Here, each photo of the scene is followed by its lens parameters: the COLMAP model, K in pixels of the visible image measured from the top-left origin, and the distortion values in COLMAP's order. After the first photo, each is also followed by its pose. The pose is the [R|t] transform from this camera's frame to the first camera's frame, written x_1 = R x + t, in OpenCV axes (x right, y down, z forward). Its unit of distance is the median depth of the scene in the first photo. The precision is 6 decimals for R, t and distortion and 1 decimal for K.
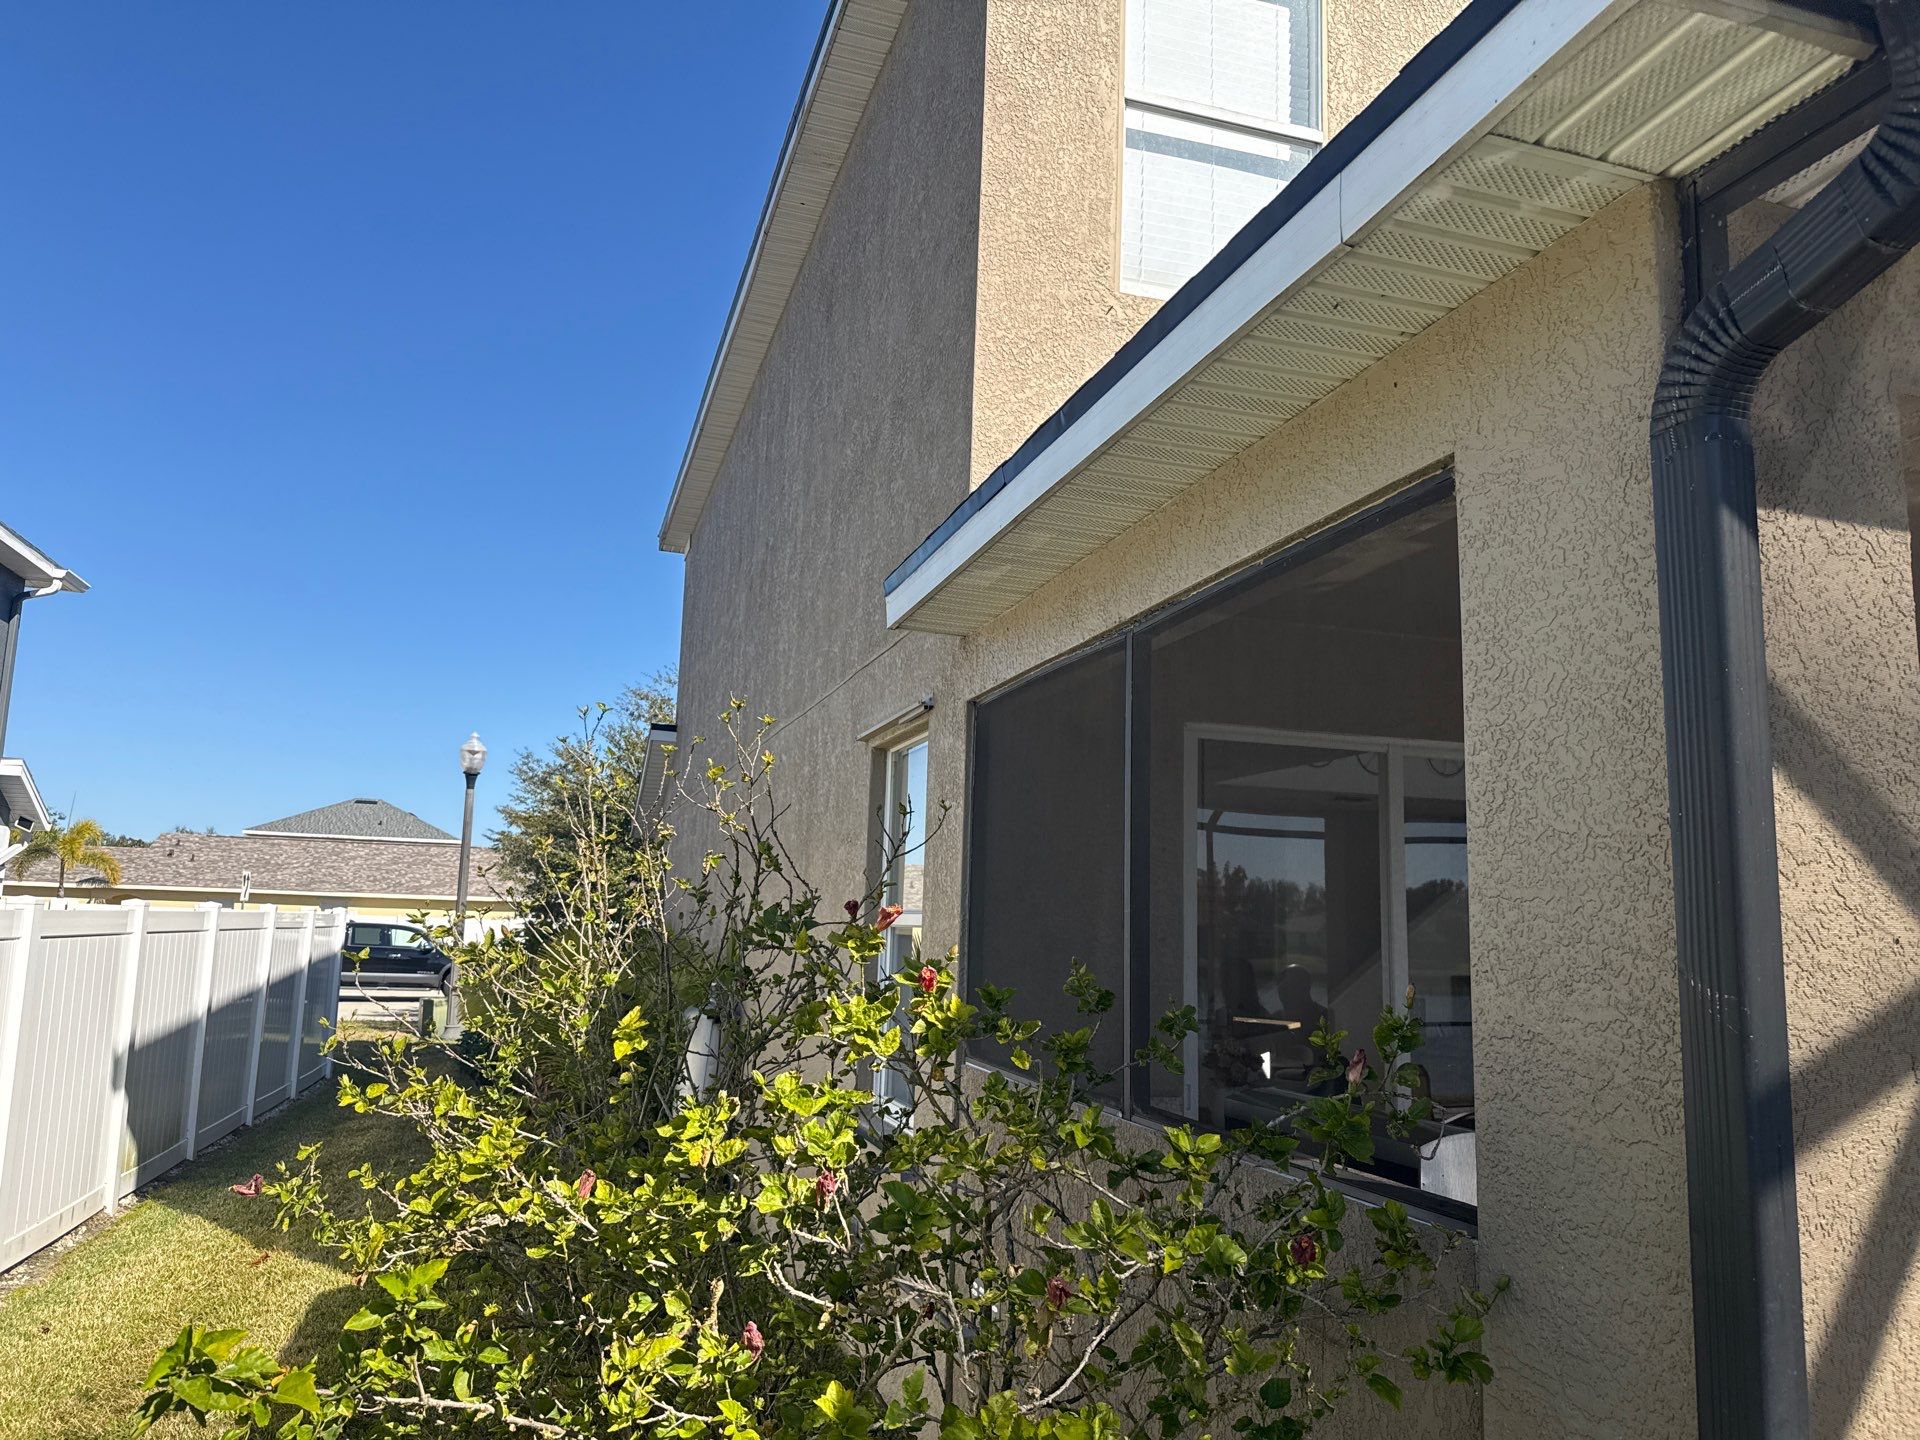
lens RADIAL K [[1369.8, 0, 963.6], [0, 1369.8, 709.9], [0, 0, 1]] dist [0.044289, -0.065790]
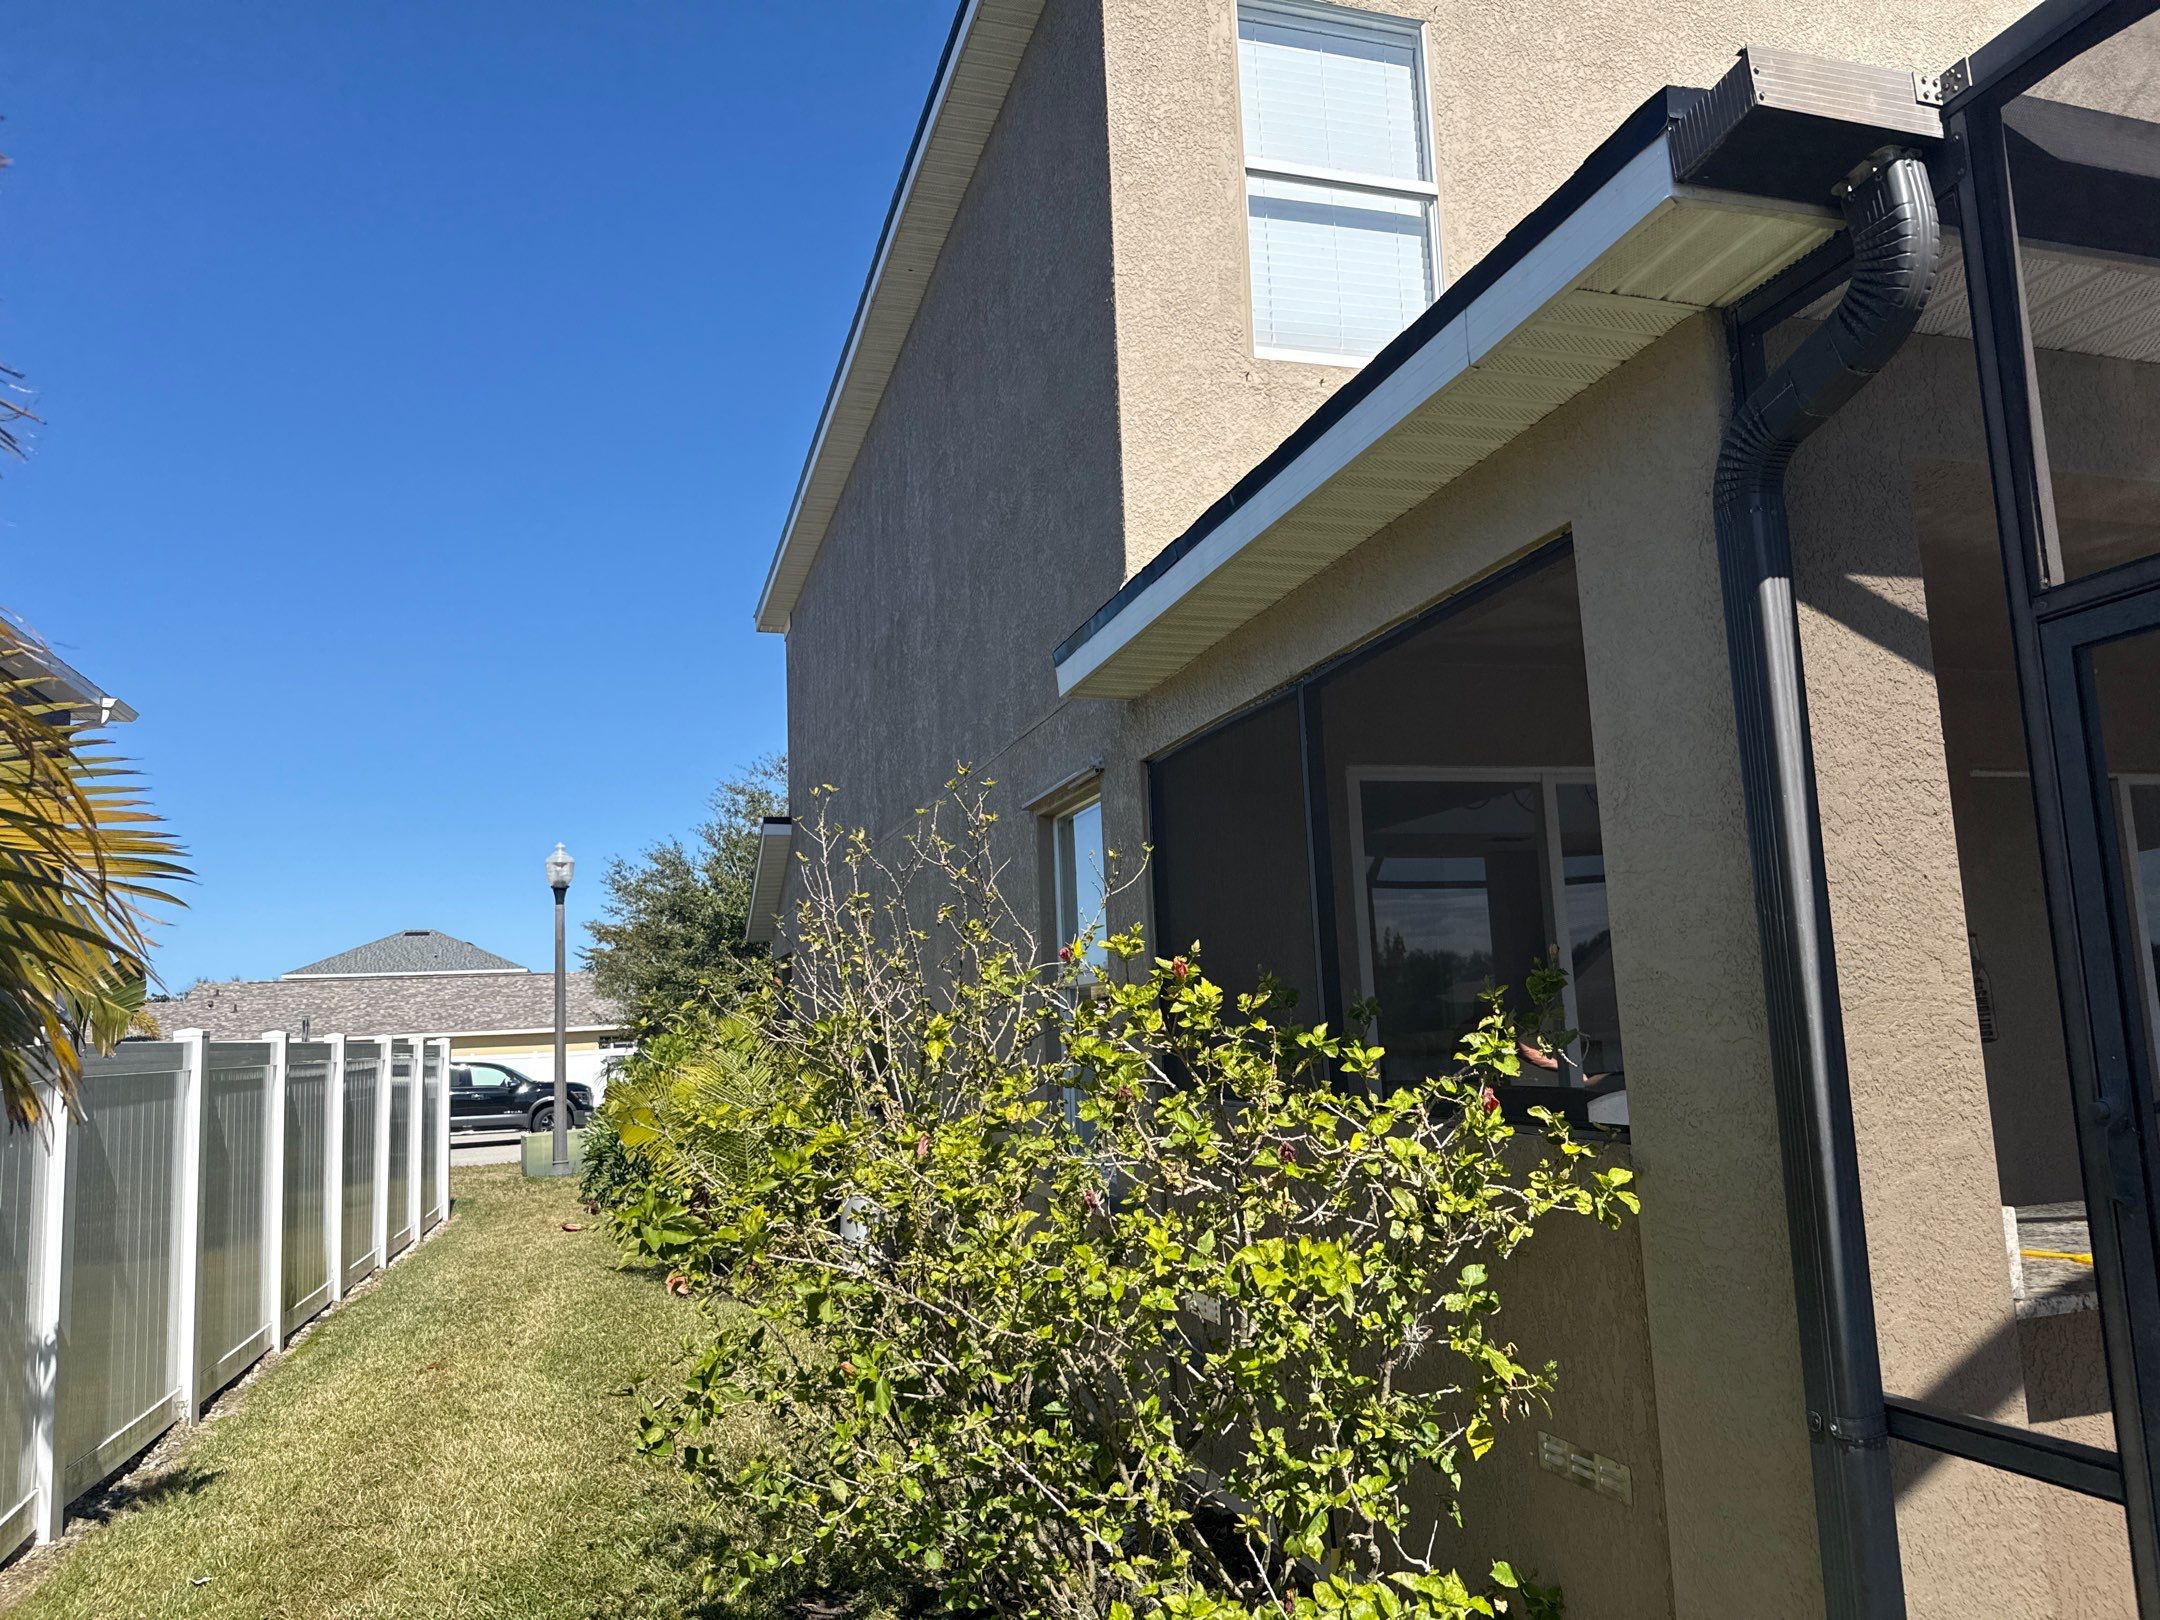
lens RADIAL K [[1541.1, 0, 1084.1], [0, 1541.1, 798.7], [0, 0, 1]] dist [0.044289, -0.065790]
pose [[0.997386, -0.071926, 0.006861, -0.043329], [0.071855, 0.997364, 0.010127, 0.006564], [-0.007571, -0.009607, 0.999925, -0.156649]]
